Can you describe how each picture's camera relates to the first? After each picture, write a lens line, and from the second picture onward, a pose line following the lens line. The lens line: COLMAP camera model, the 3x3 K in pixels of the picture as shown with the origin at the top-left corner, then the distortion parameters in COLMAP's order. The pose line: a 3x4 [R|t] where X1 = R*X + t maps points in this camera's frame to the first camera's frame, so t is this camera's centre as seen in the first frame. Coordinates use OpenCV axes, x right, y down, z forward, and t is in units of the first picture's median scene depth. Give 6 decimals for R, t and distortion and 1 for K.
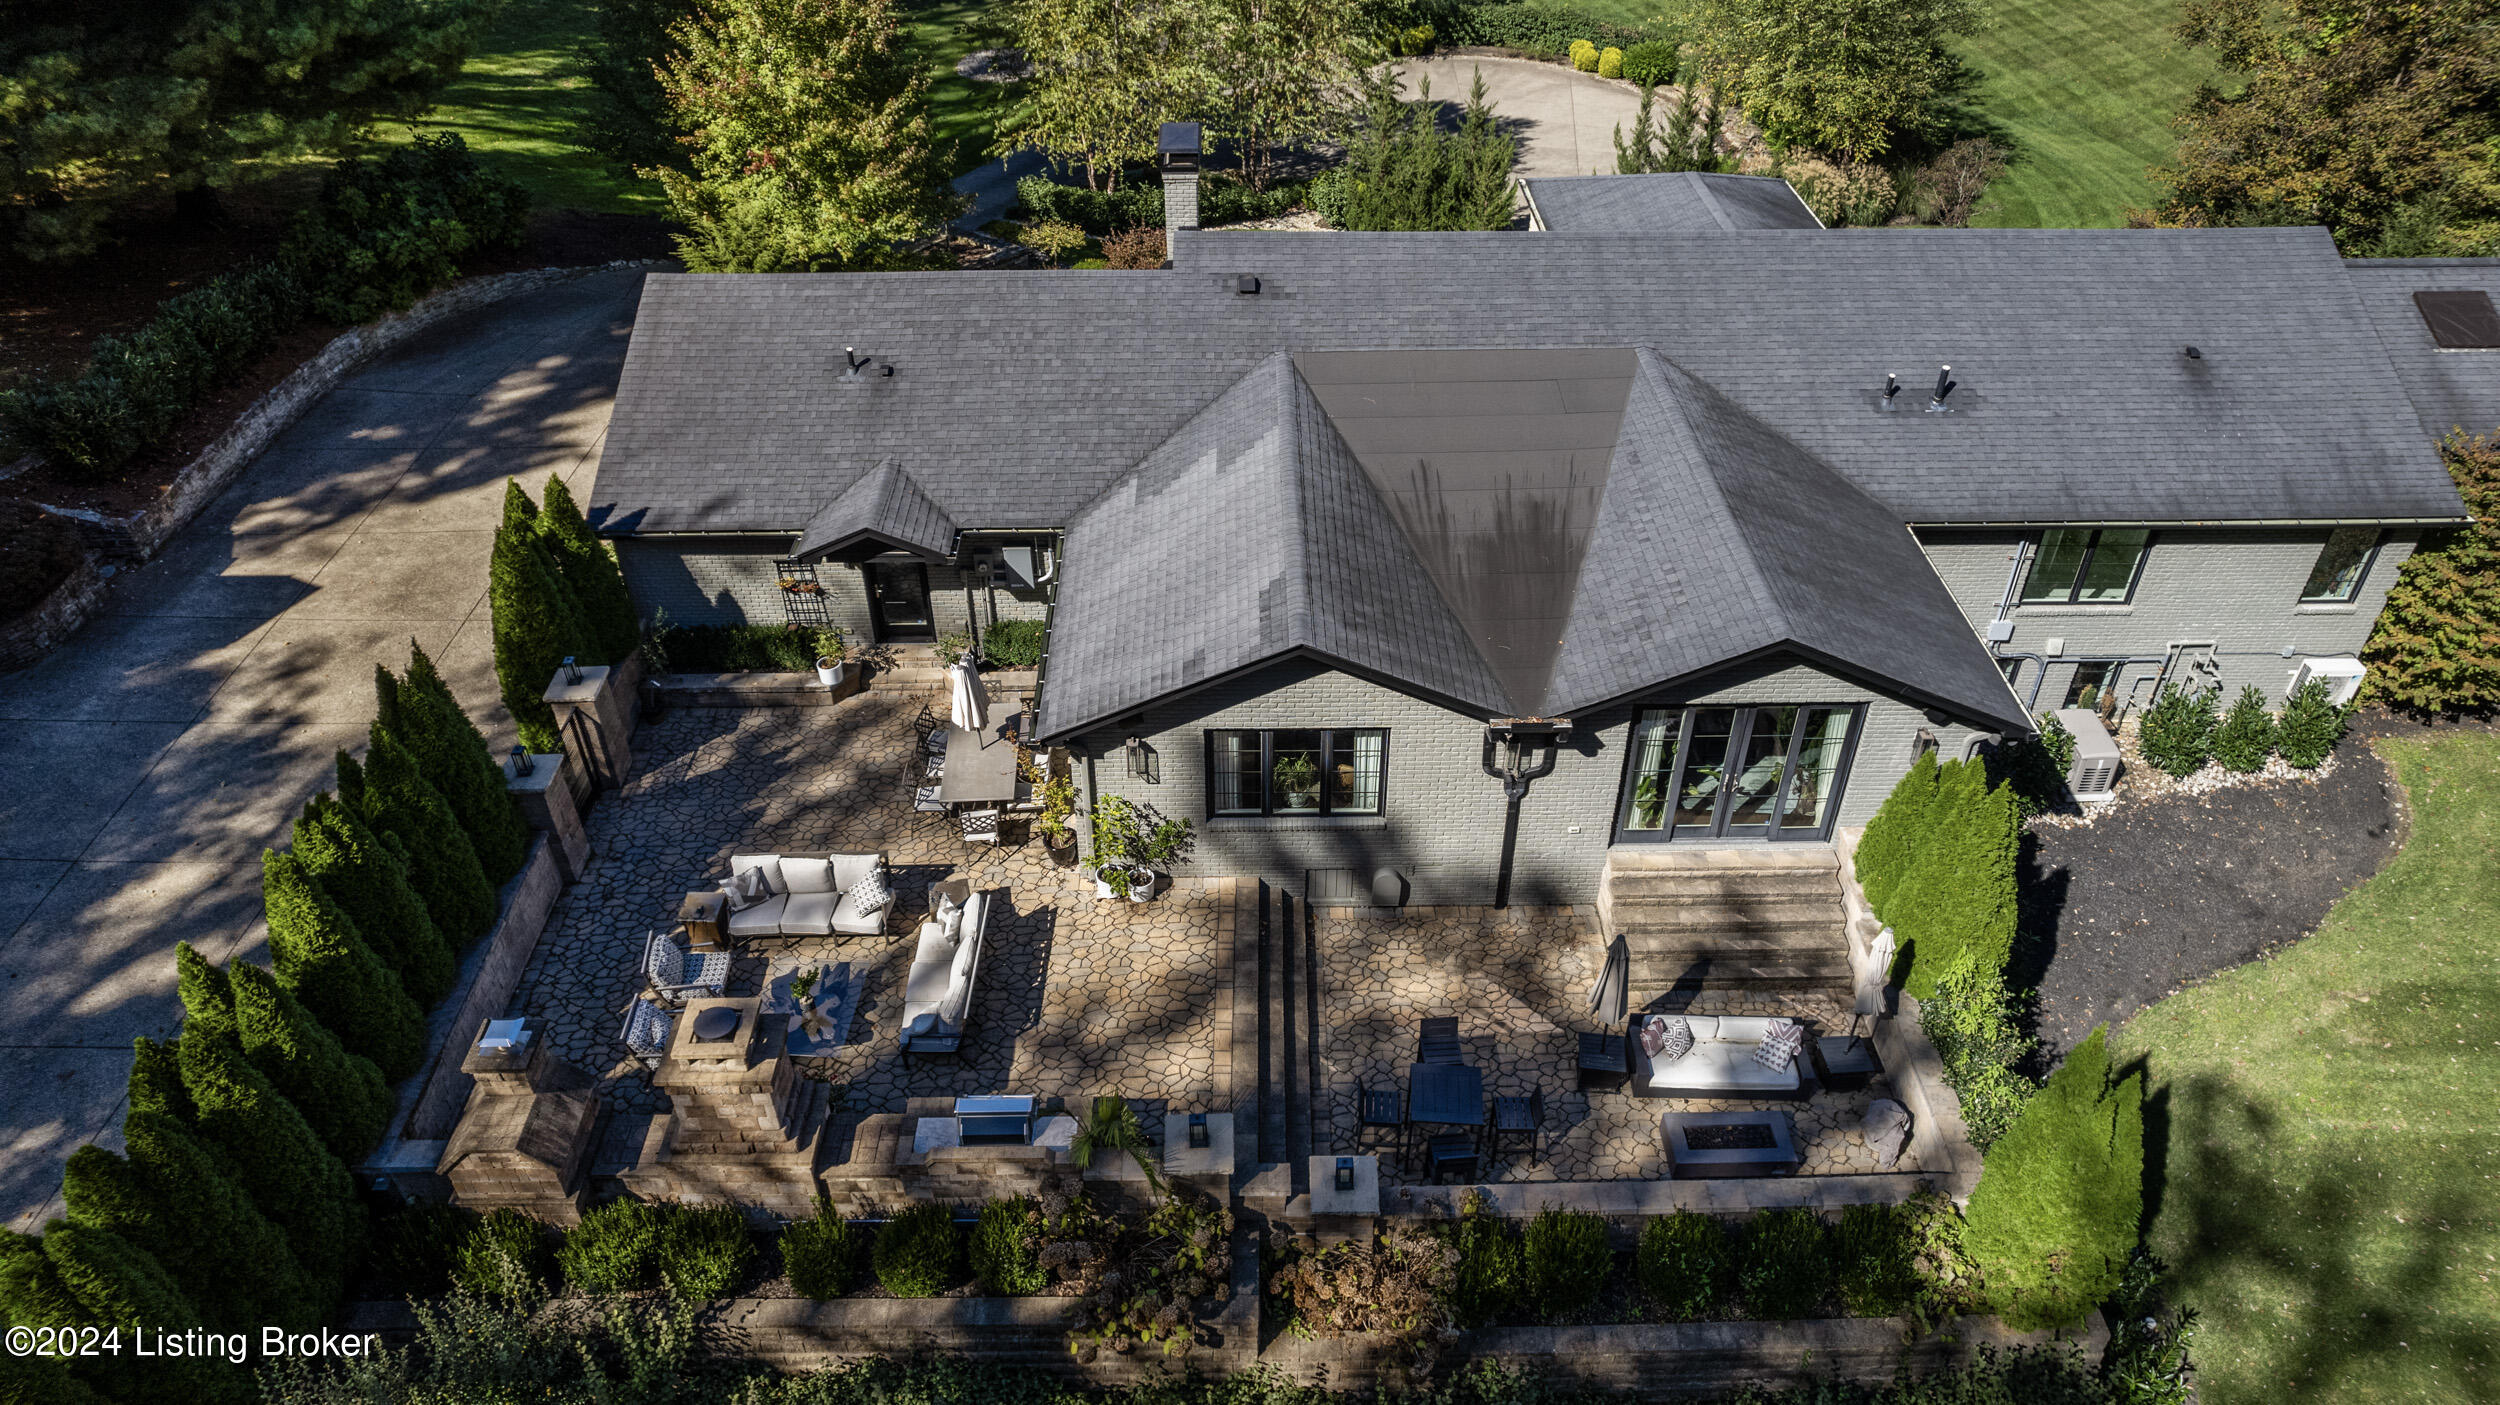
lens RADIAL K [[1589.1, 0, 1252.9], [0, 1589.1, 696.5], [0, 0, 1]] dist [-0.071258, 0.063466]
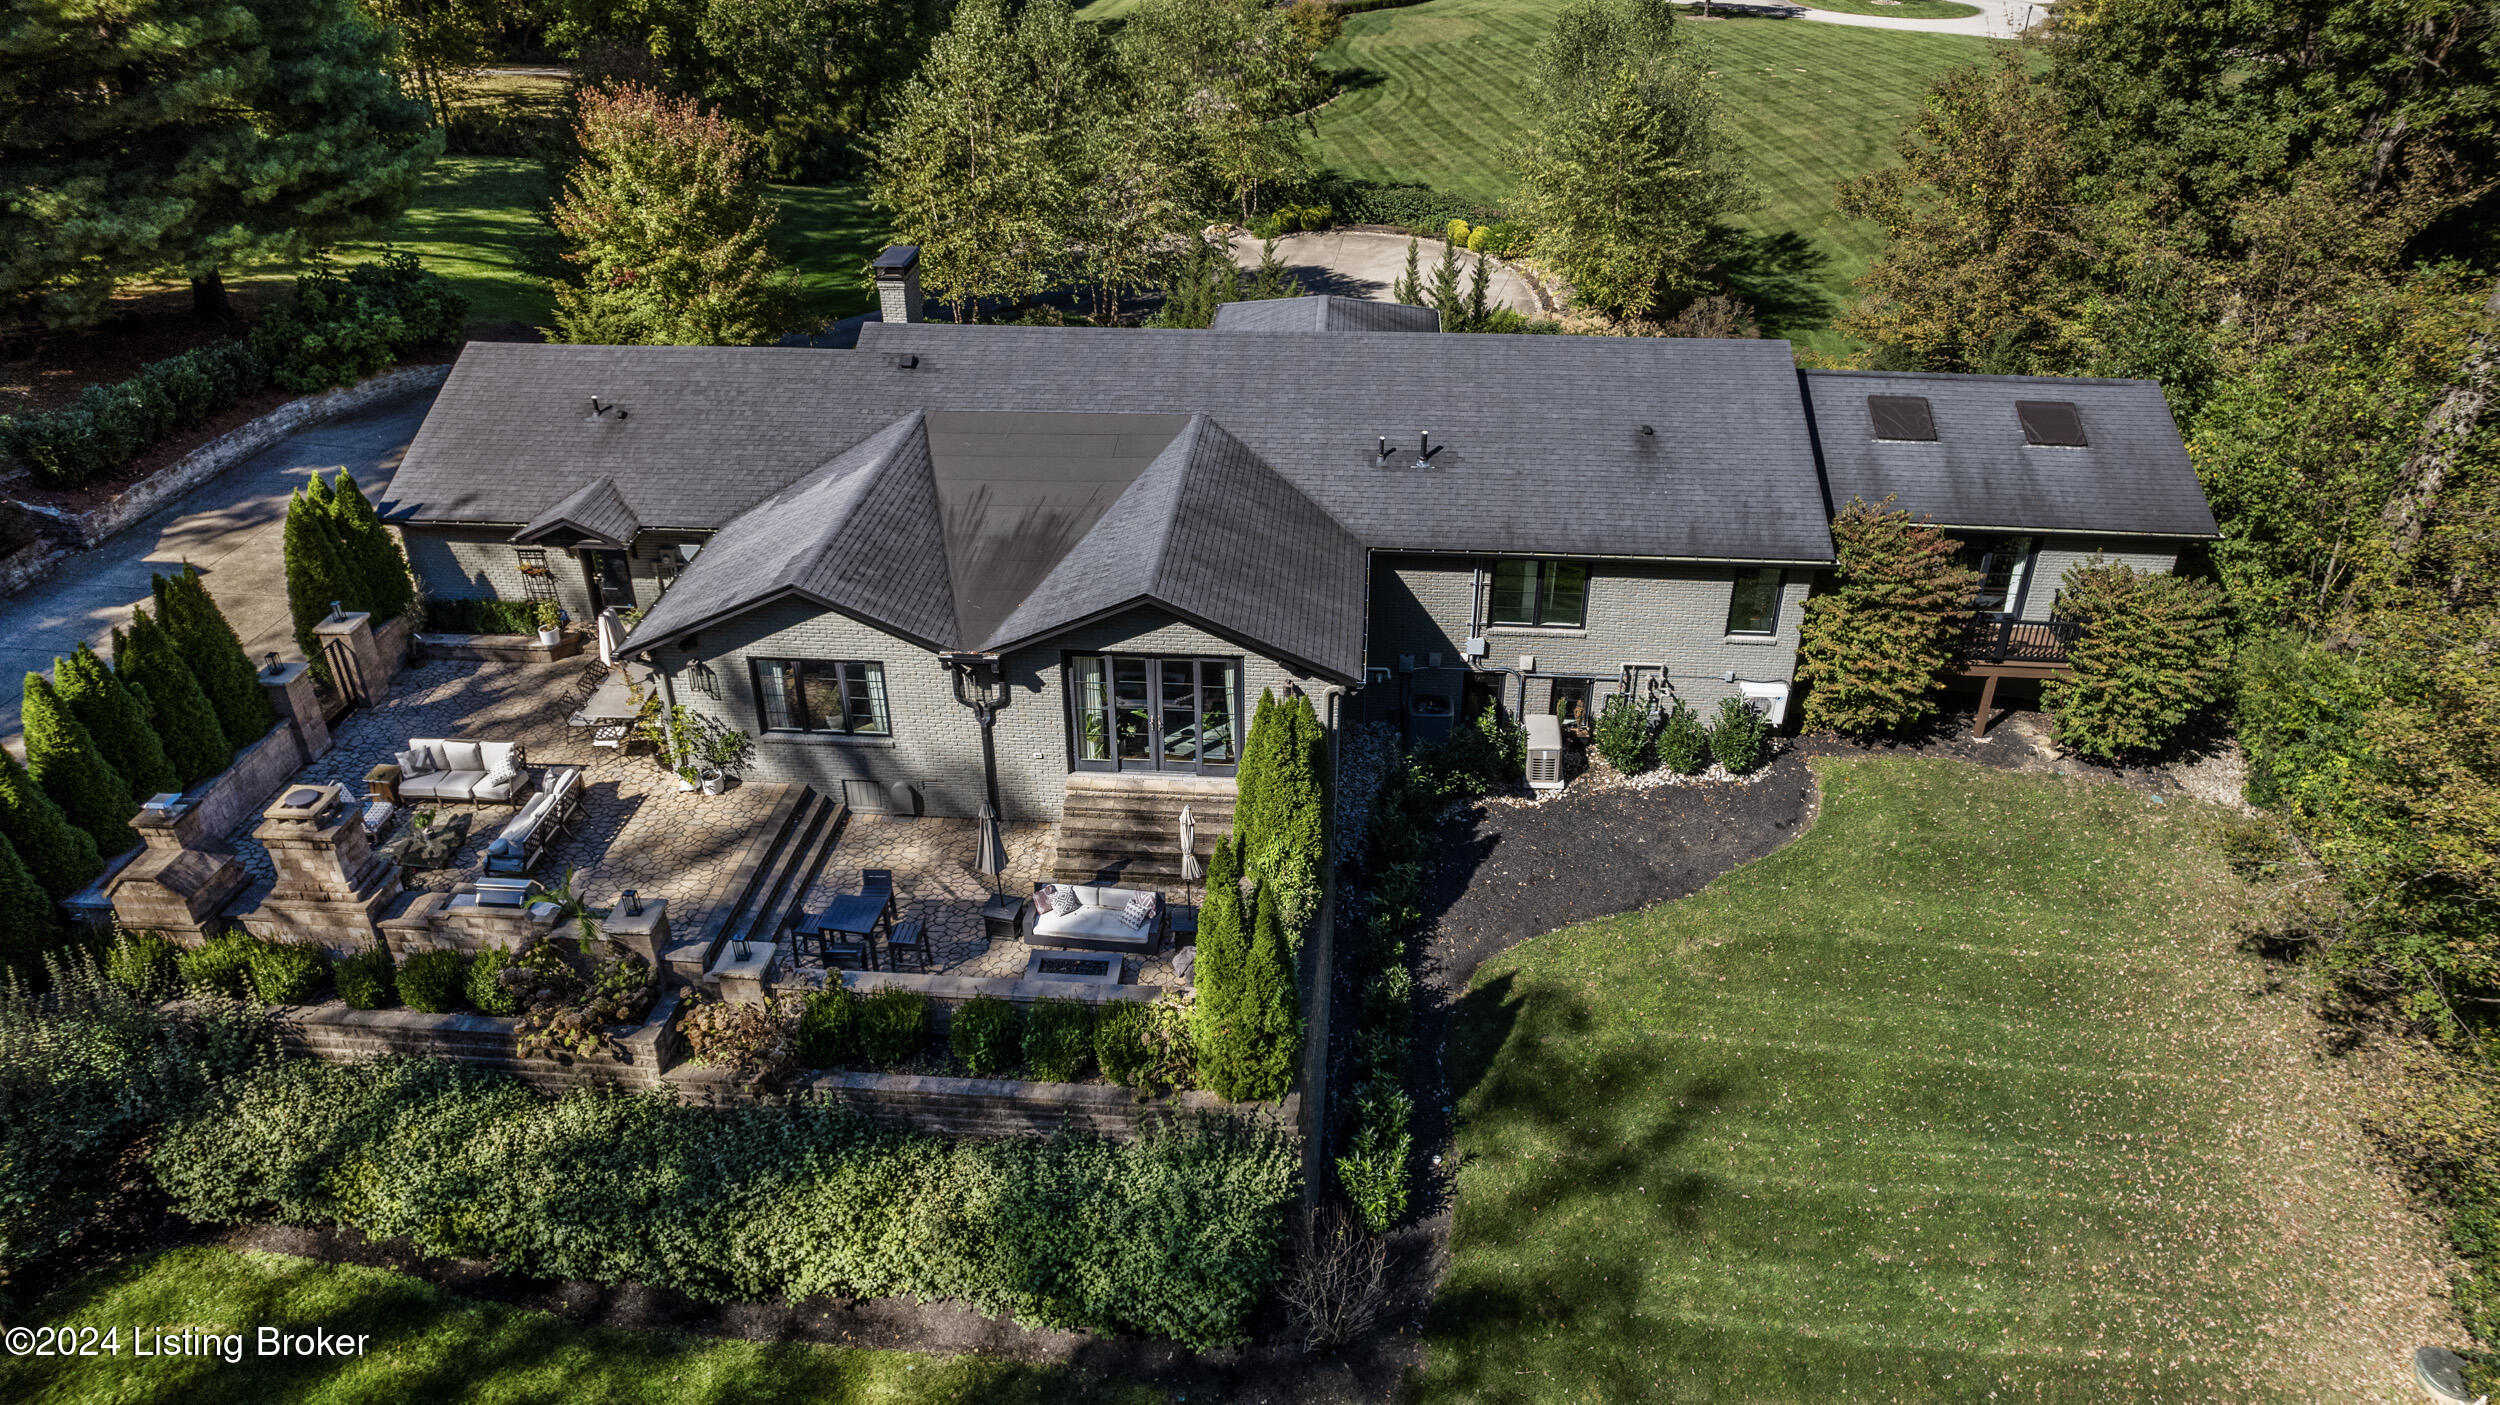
lens RADIAL K [[1589.1, 0, 1252.9], [0, 1589.1, 696.5], [0, 0, 1]] dist [-0.071258, 0.063466]
pose [[0.996378, 0.044724, -0.072321, 0.403636], [-0.052849, 0.992001, -0.114638, 0.151040], [0.066616, 0.118045, 0.990771, -0.236604]]
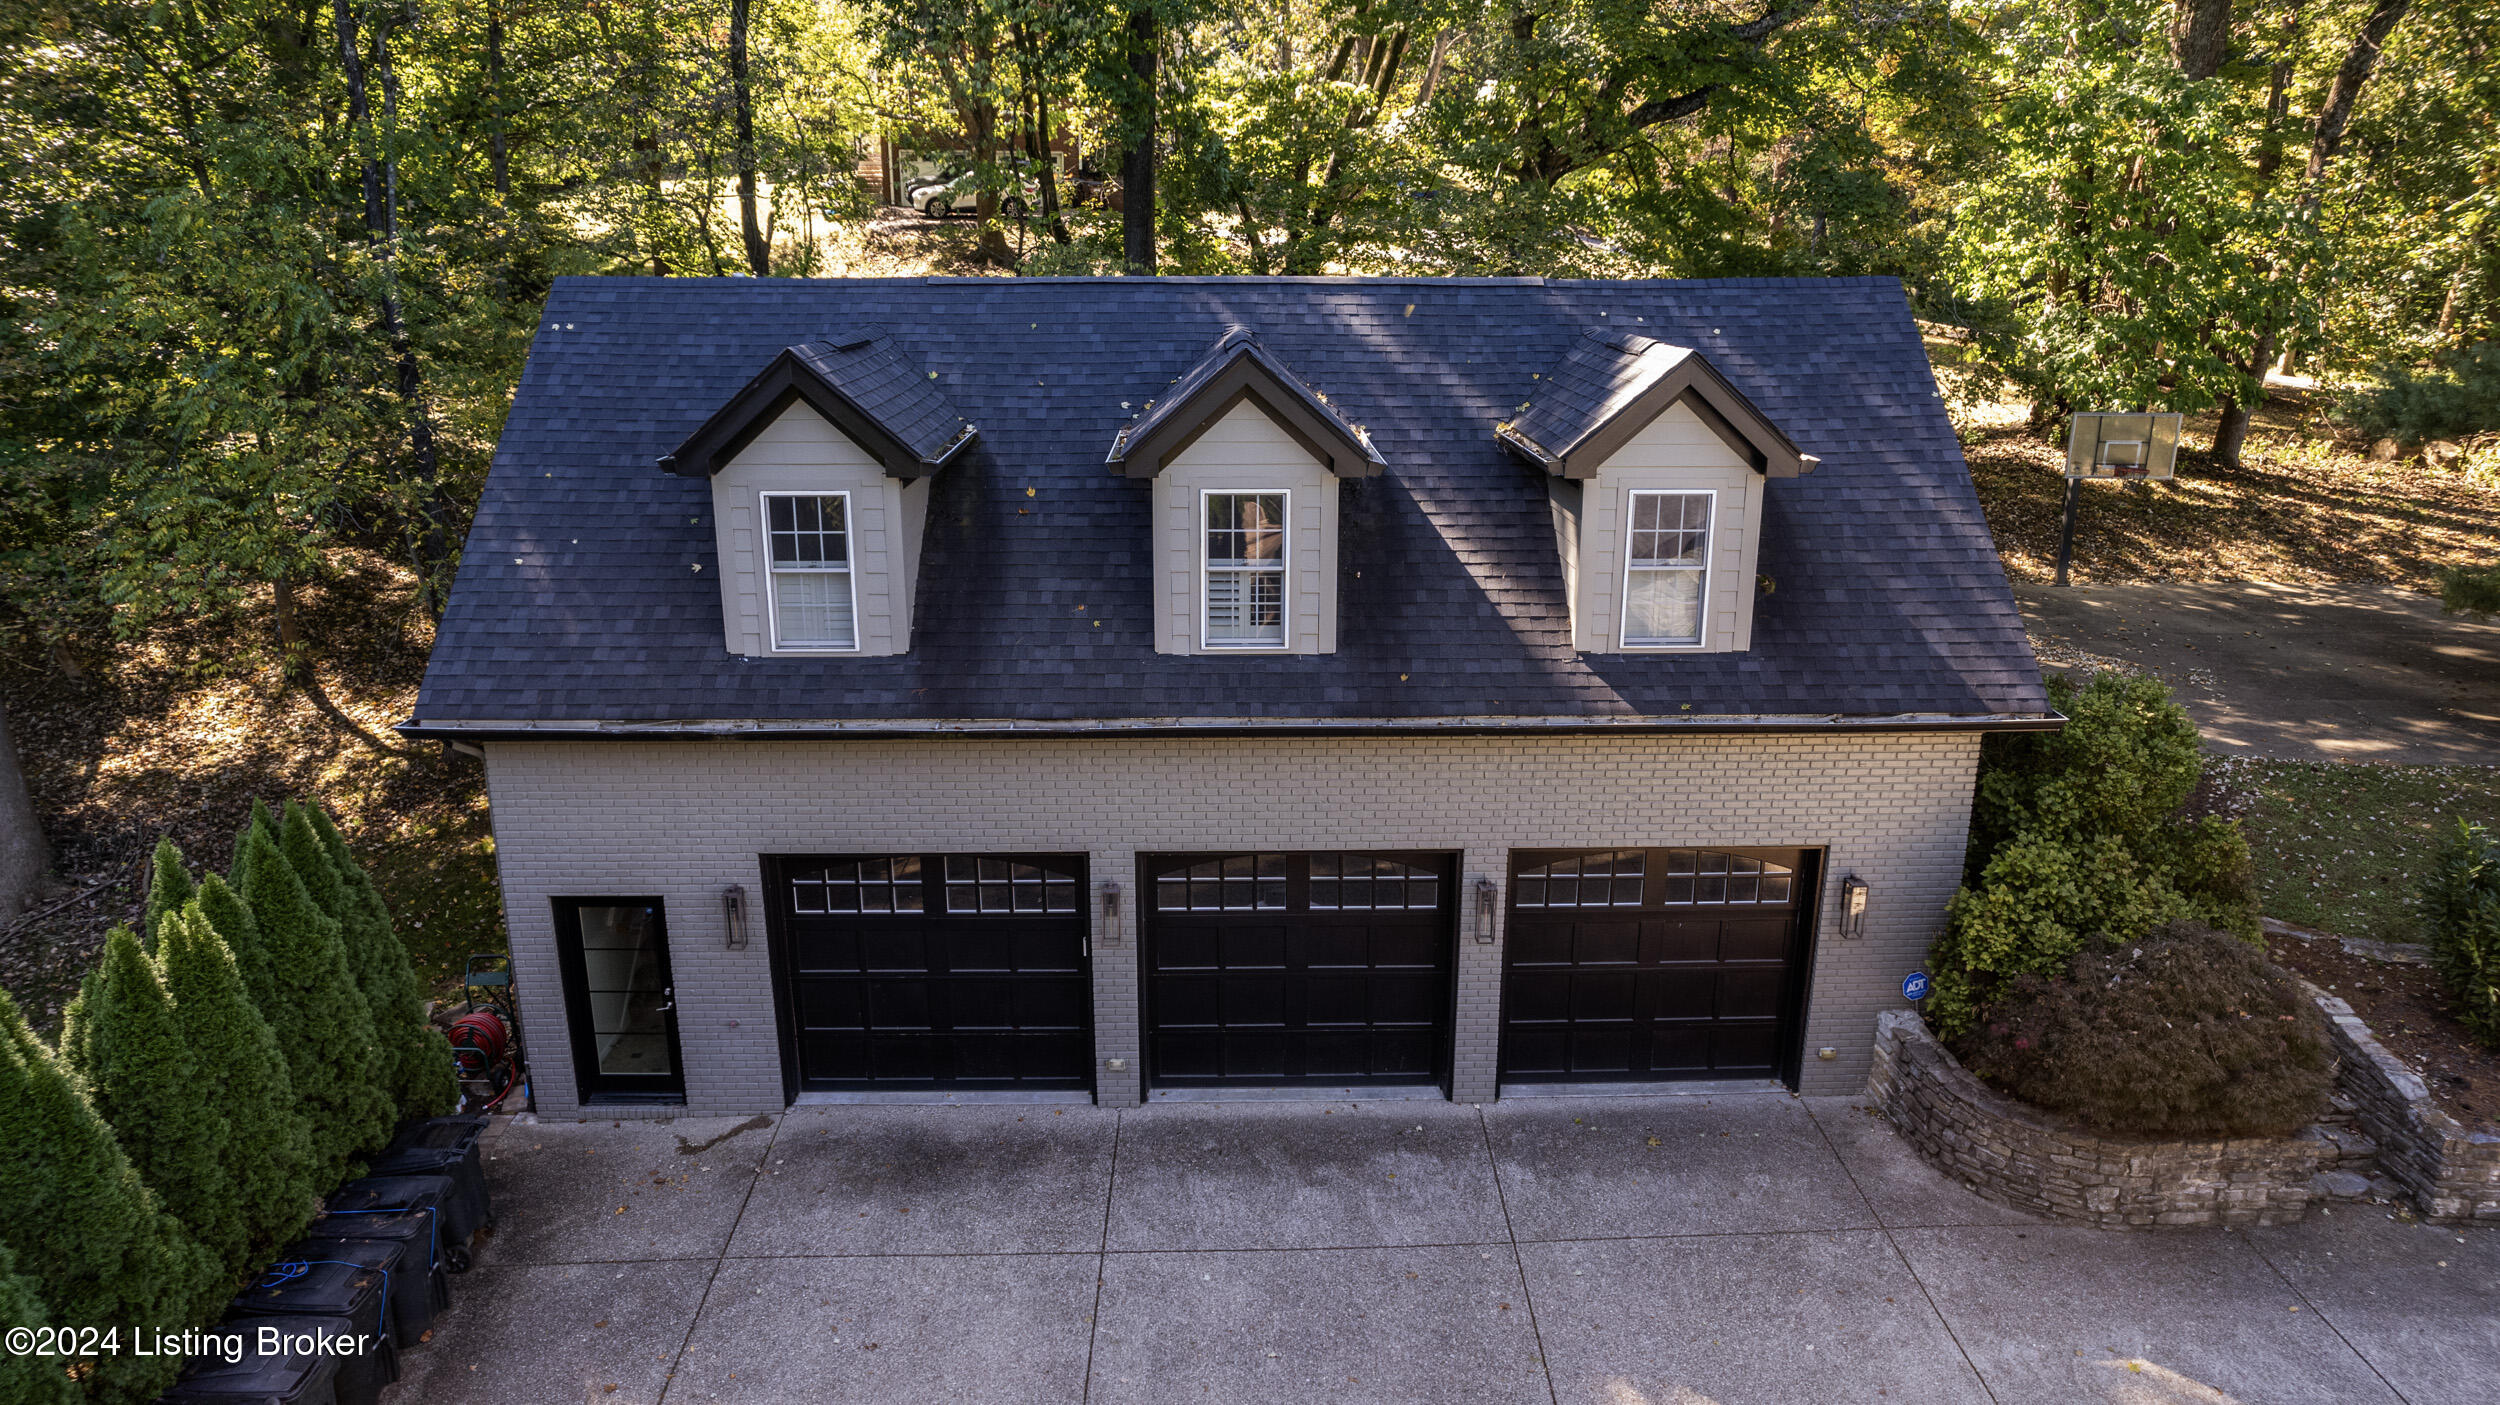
lens RADIAL K [[1589.1, 0, 1252.9], [0, 1589.1, 696.5], [0, 0, 1]] dist [-0.071258, 0.063466]
pose [[0.026448, 0.281246, -0.959271, -0.364182], [-0.604506, 0.768769, 0.208727, -0.103229], [0.796161, 0.574365, 0.190347, 0.618979]]
